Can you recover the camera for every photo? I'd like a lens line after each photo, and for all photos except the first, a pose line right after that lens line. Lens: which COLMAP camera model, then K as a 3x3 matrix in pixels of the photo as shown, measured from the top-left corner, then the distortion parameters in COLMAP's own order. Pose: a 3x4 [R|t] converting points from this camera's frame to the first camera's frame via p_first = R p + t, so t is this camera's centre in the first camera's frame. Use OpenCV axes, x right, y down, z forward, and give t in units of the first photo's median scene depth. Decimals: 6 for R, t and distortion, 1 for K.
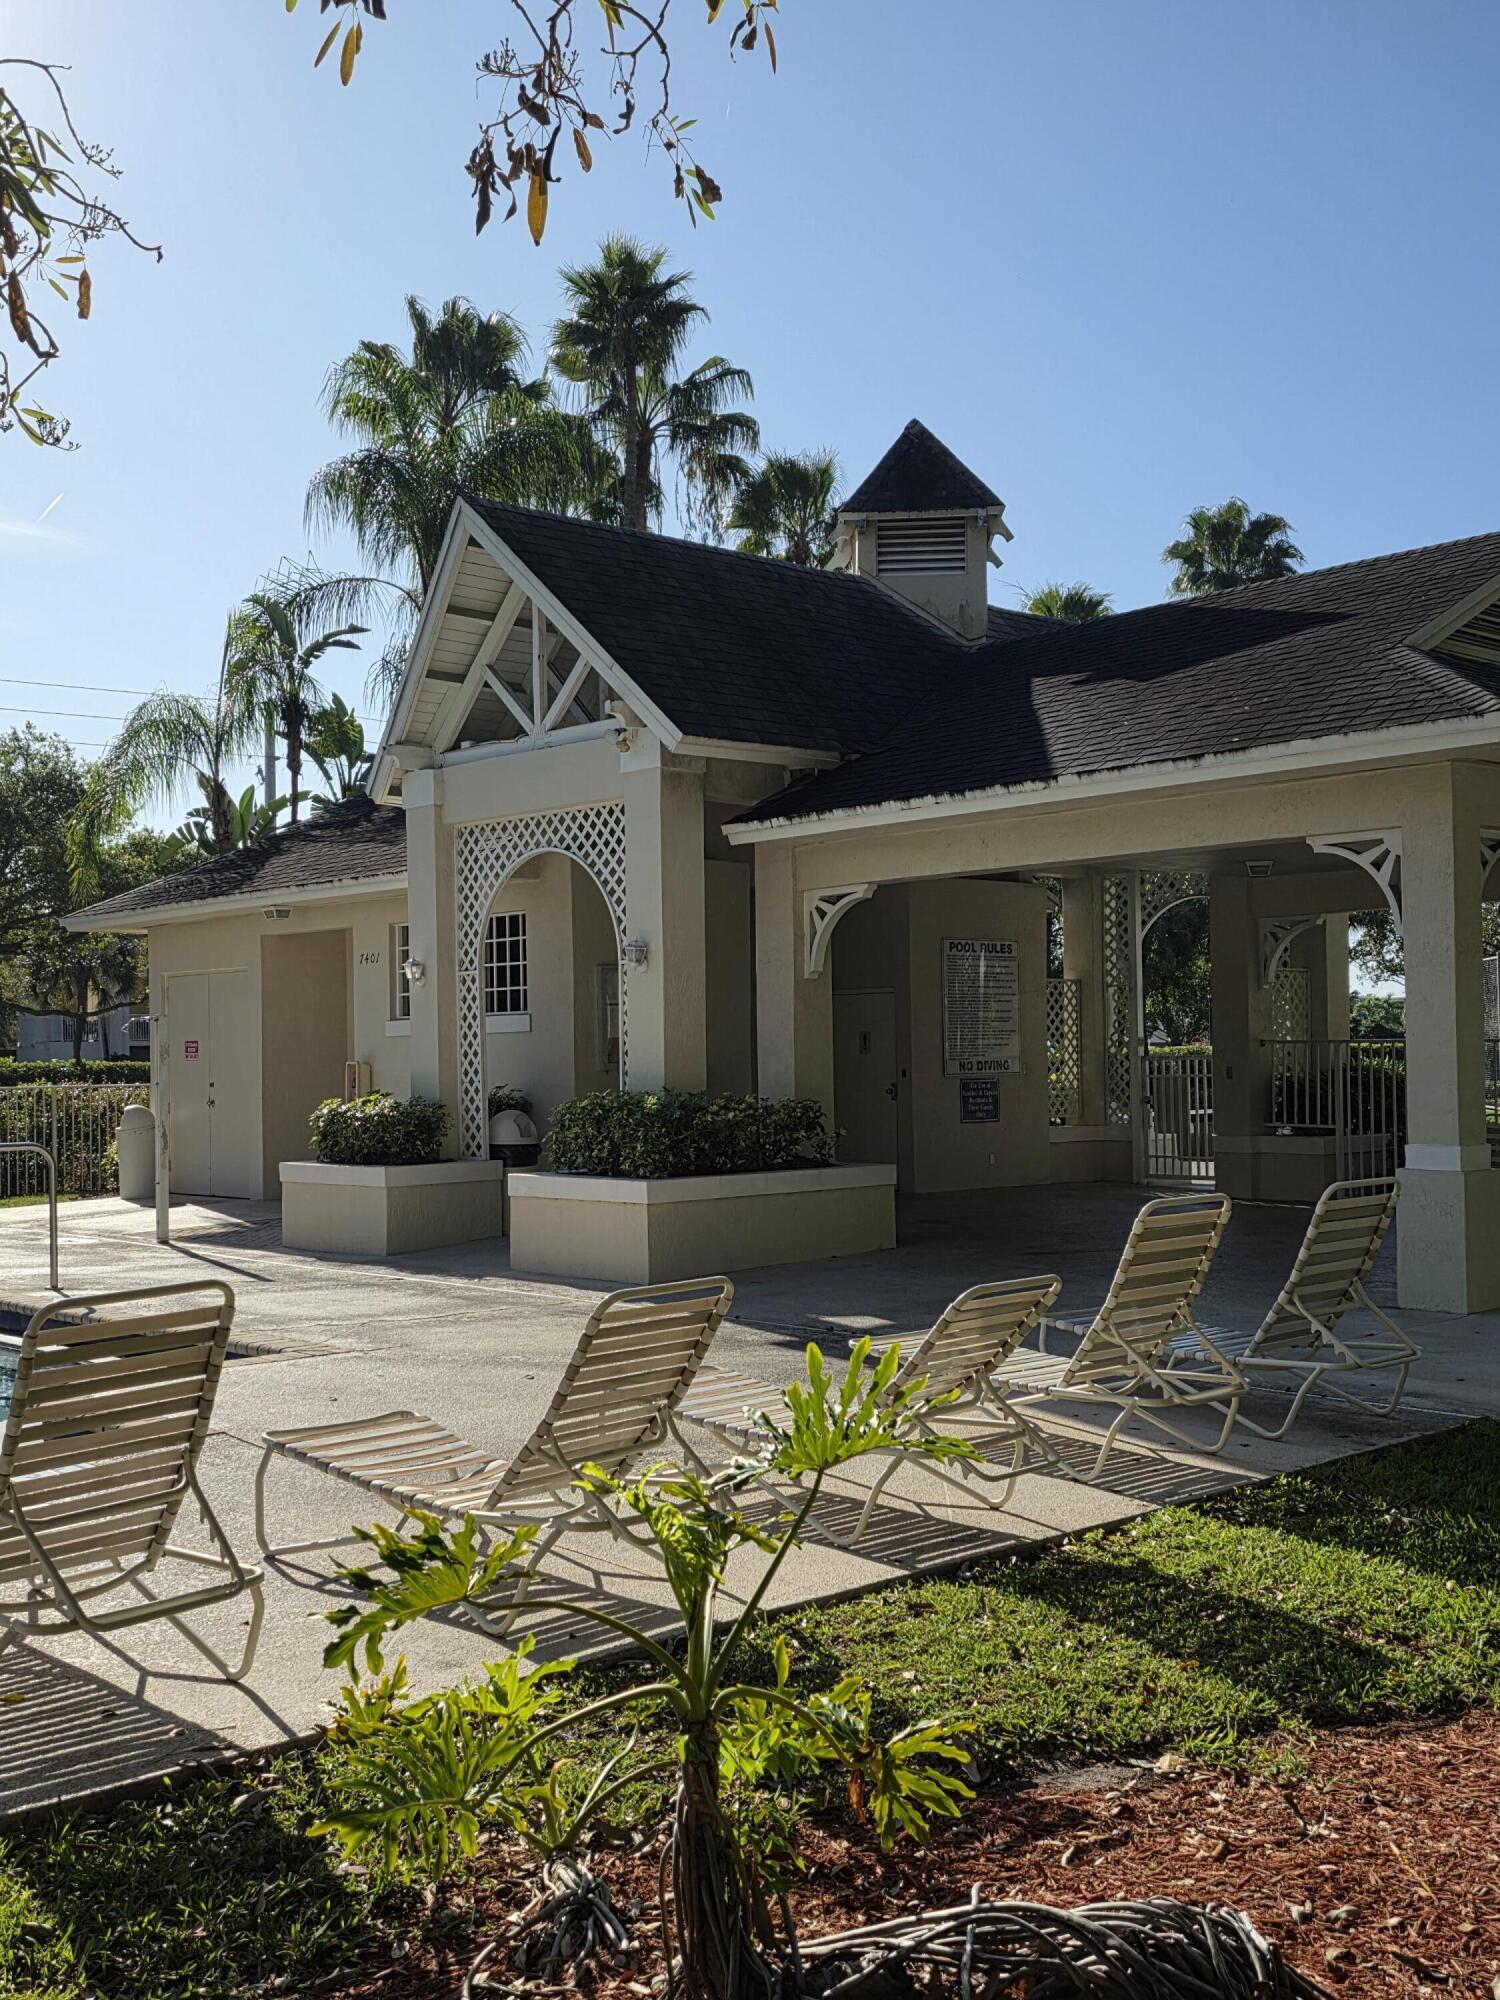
lens RADIAL K [[2032.0, 0, 750.0], [0, 2032.0, 1000.0], [0, 0, 1]] dist [-0.002870, -0.002144]
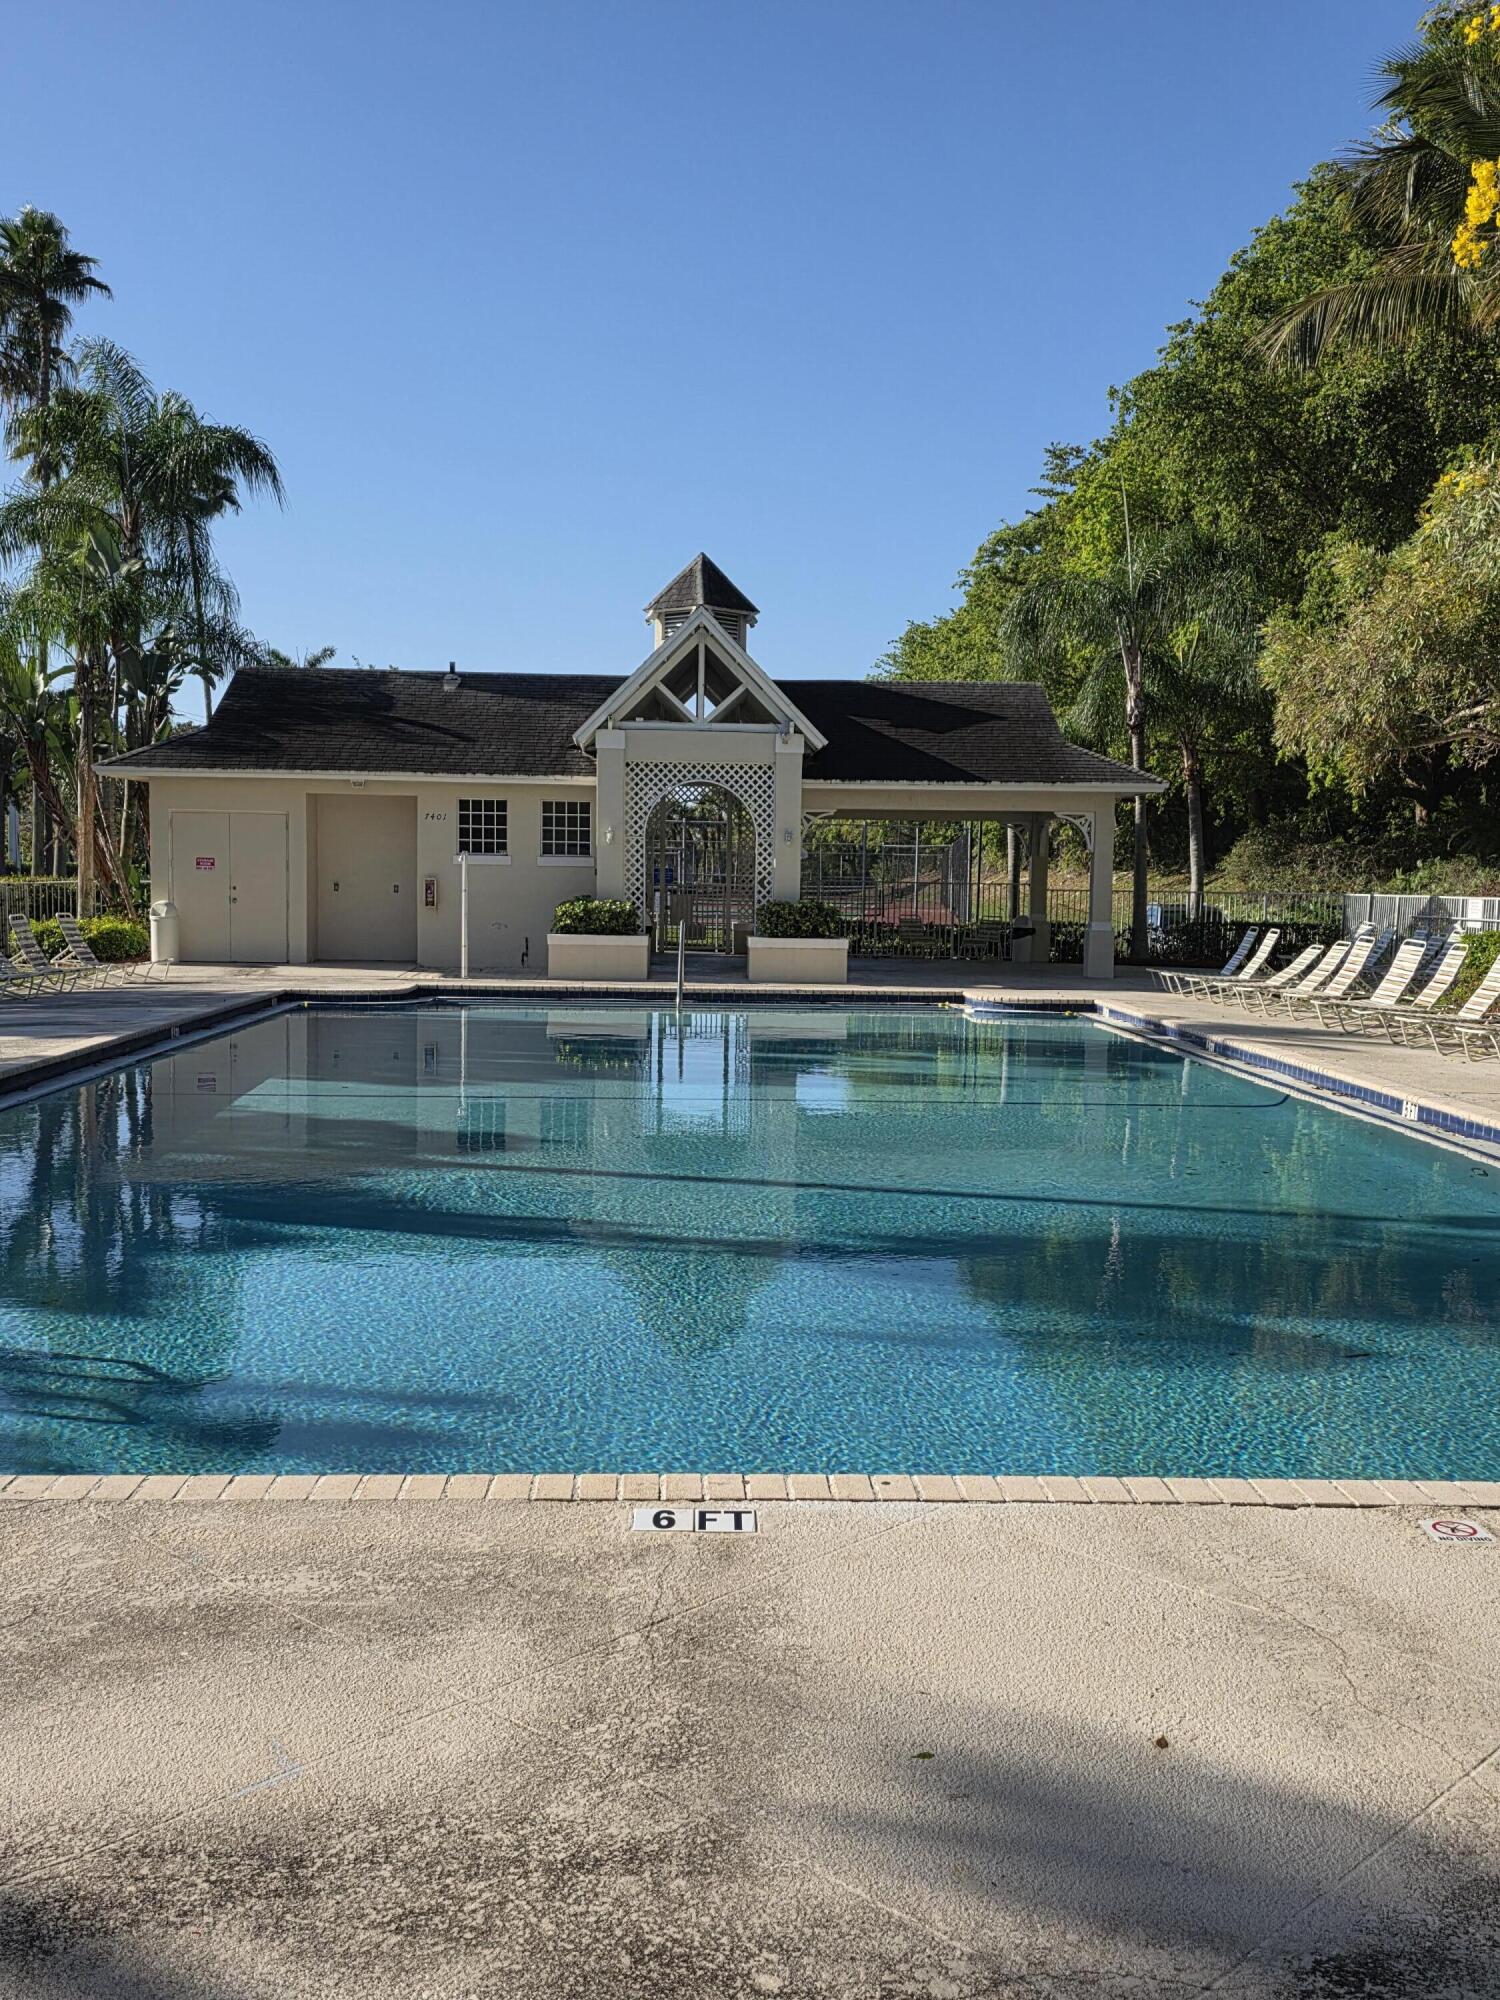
lens RADIAL K [[2032.0, 0, 750.0], [0, 2032.0, 1000.0], [0, 0, 1]] dist [-0.002870, -0.002144]
pose [[0.652090, -0.014966, 0.757993, -1.669734], [-0.048113, 0.996973, 0.061076, 0.020114], [-0.756613, -0.076296, 0.649396, -0.388989]]
